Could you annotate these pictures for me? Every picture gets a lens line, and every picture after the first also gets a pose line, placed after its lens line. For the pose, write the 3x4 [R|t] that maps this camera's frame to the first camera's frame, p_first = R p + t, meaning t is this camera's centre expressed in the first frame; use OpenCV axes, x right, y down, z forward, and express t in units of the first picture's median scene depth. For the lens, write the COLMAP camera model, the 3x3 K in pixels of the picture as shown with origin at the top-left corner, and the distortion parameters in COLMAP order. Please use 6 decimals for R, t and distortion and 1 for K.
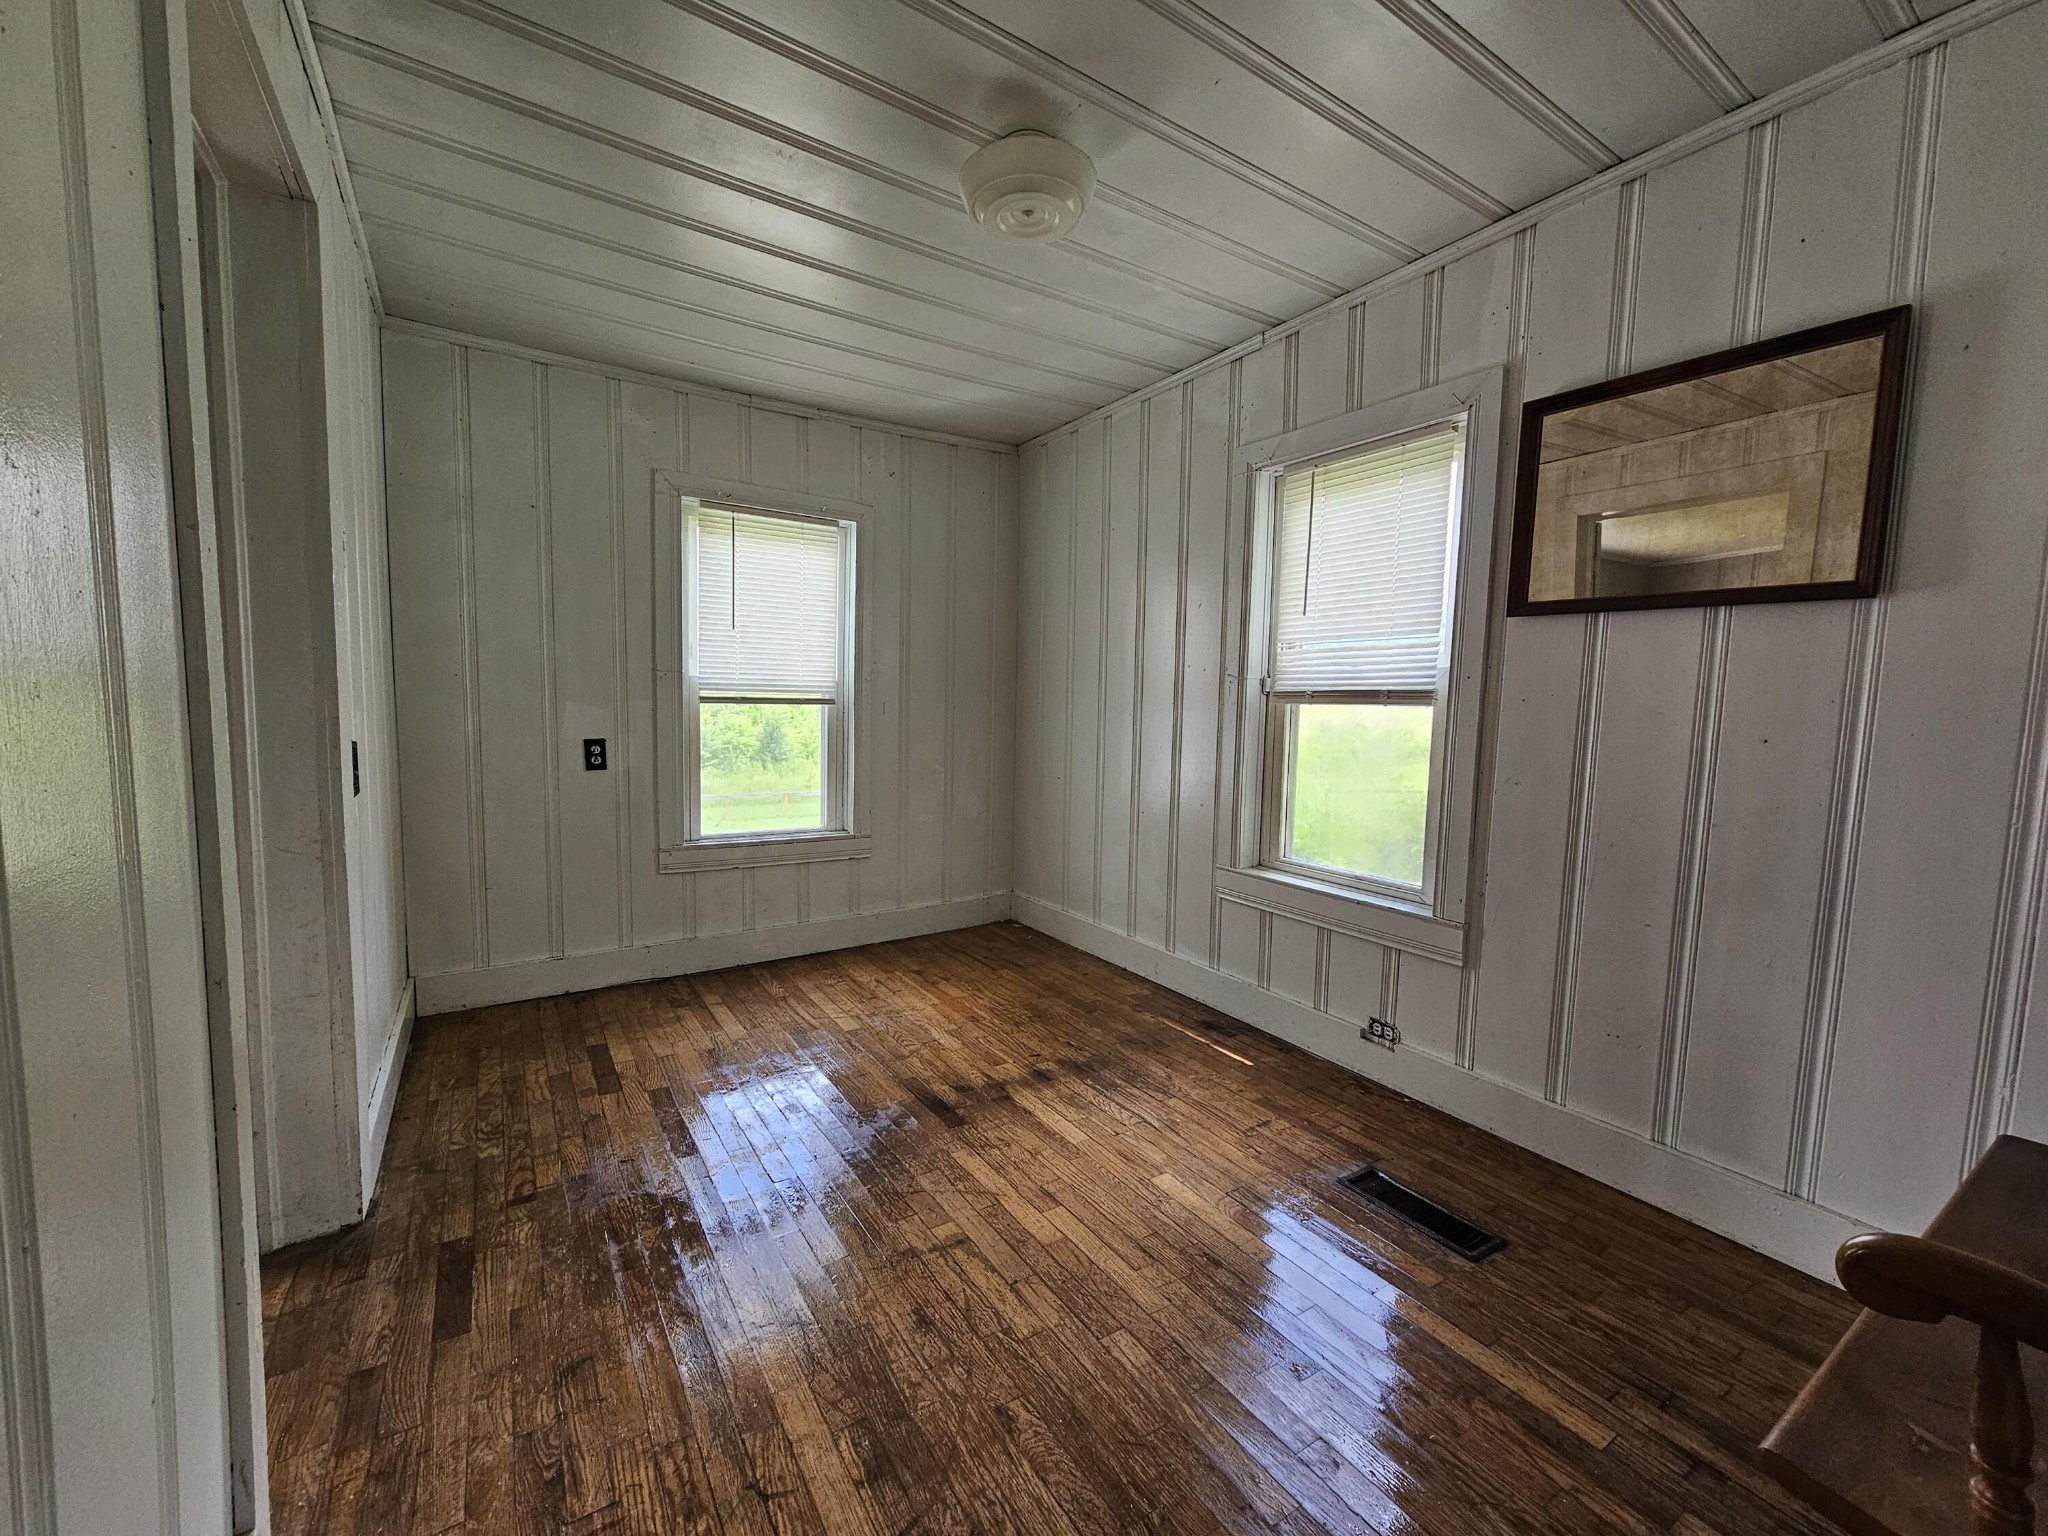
lens RADIAL K [[815.4, 0, 1024.0], [0, 815.4, 768.0], [0, 0, 1]] dist [-0.000267, -0.000089]
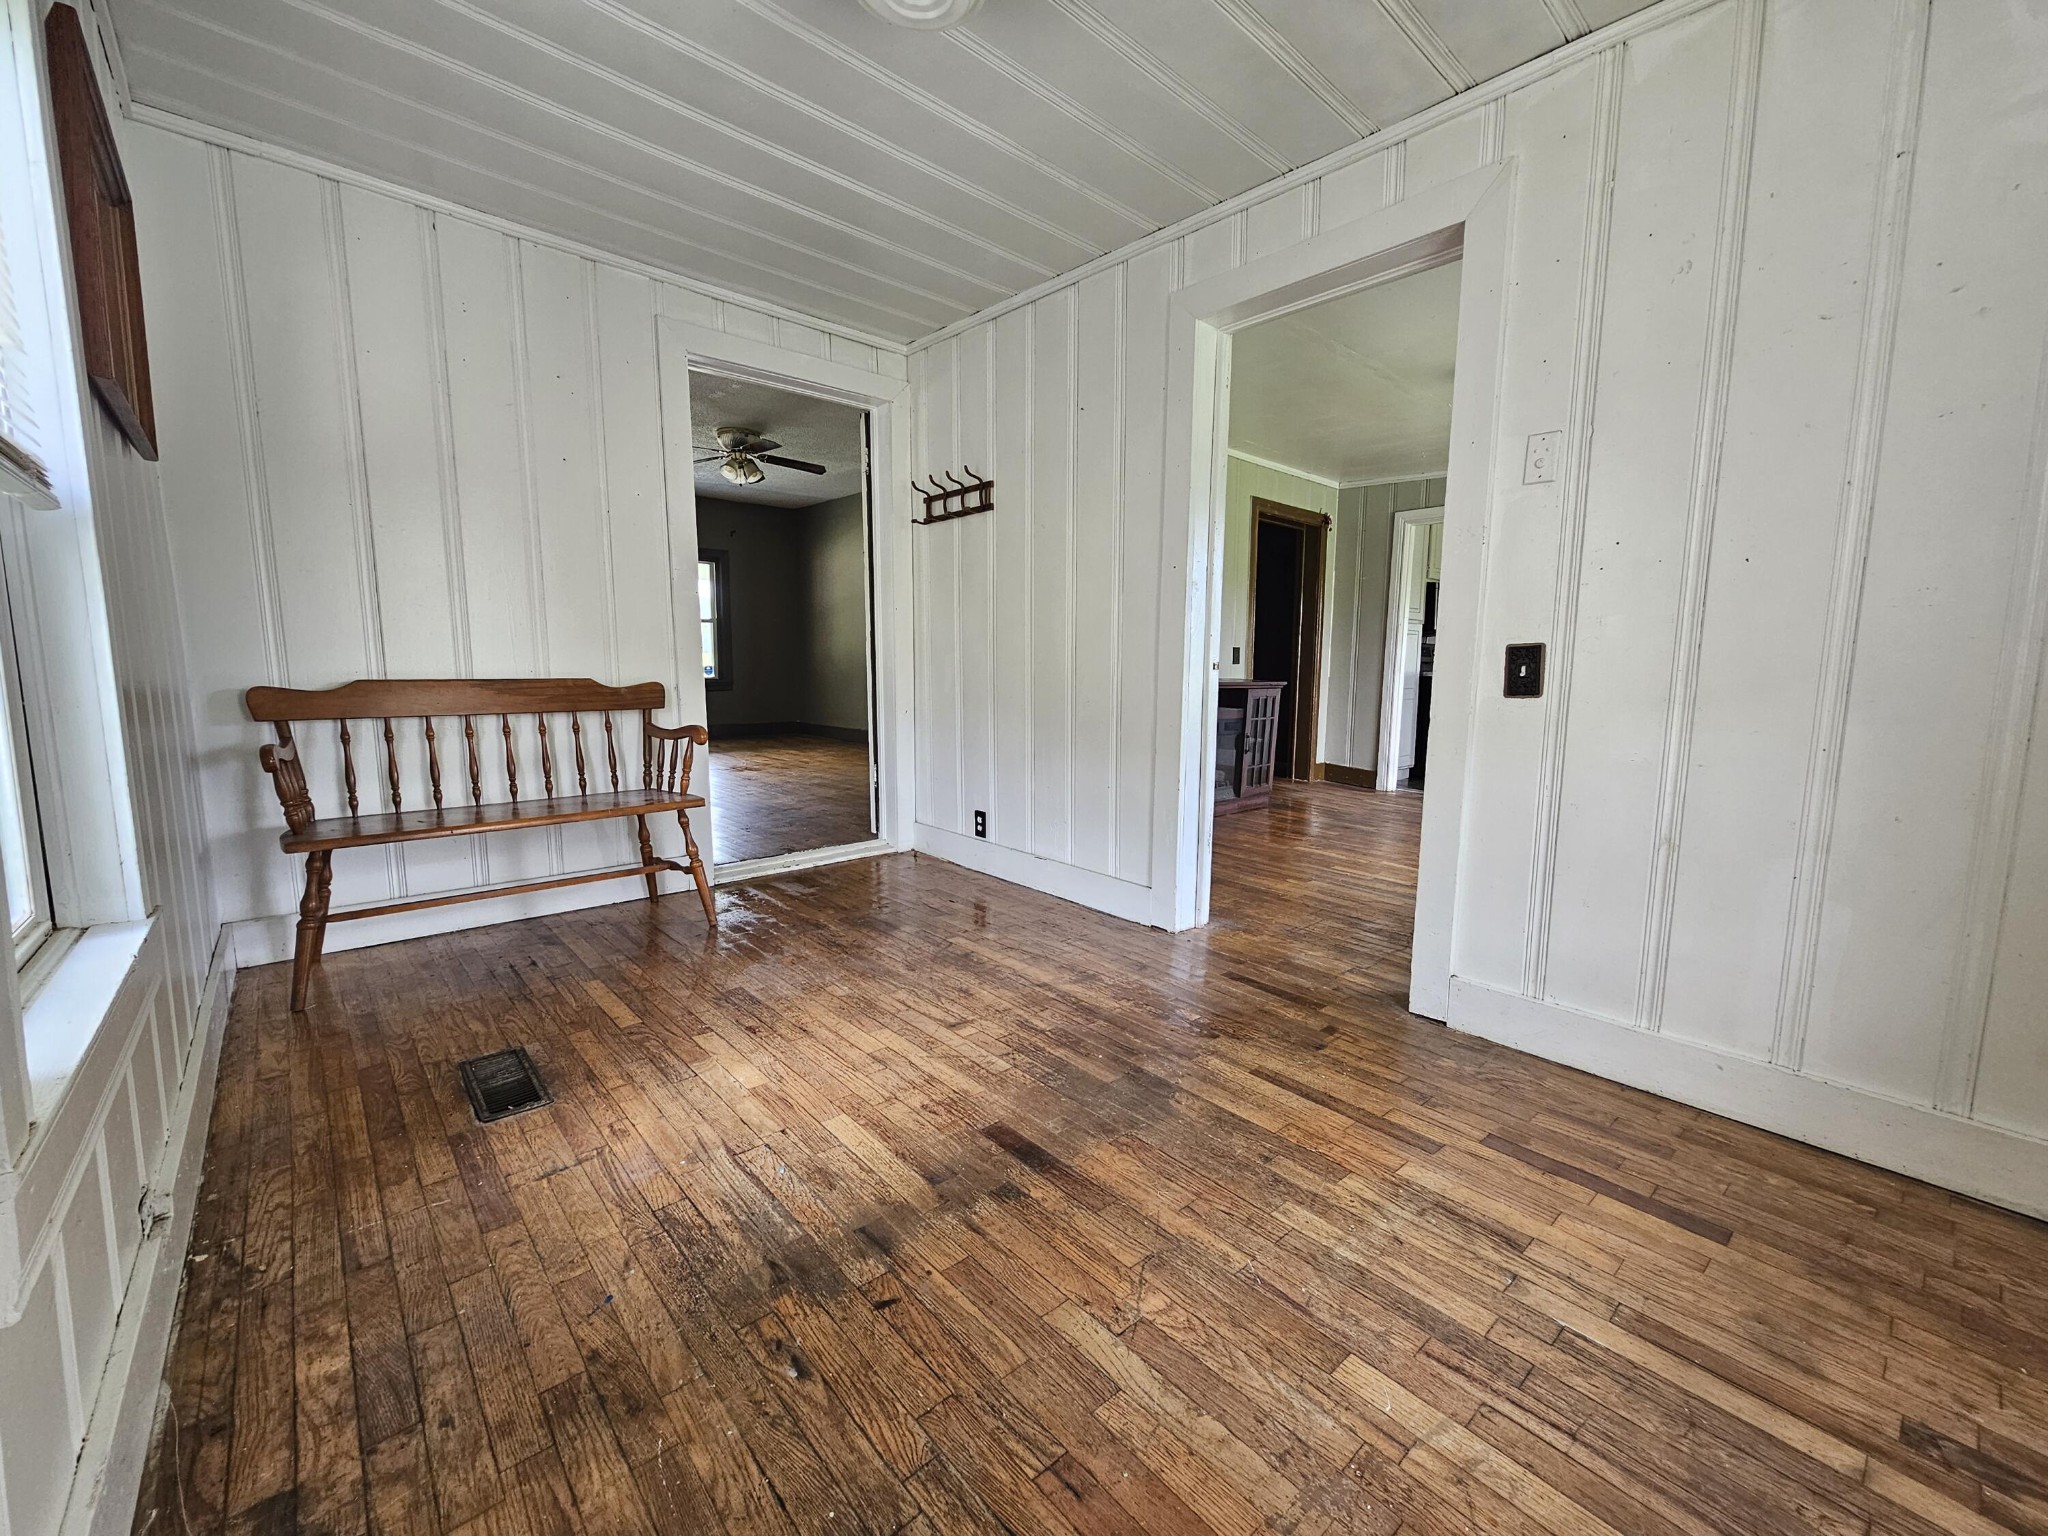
lens RADIAL K [[815.4, 0, 1024.0], [0, 815.4, 768.0], [0, 0, 1]] dist [-0.000267, -0.000089]
pose [[-0.986481, -0.010703, -0.163526, 0.017619], [-0.044464, 0.977914, 0.204224, -0.051723], [0.157729, 0.208734, -0.965169, 1.568932]]
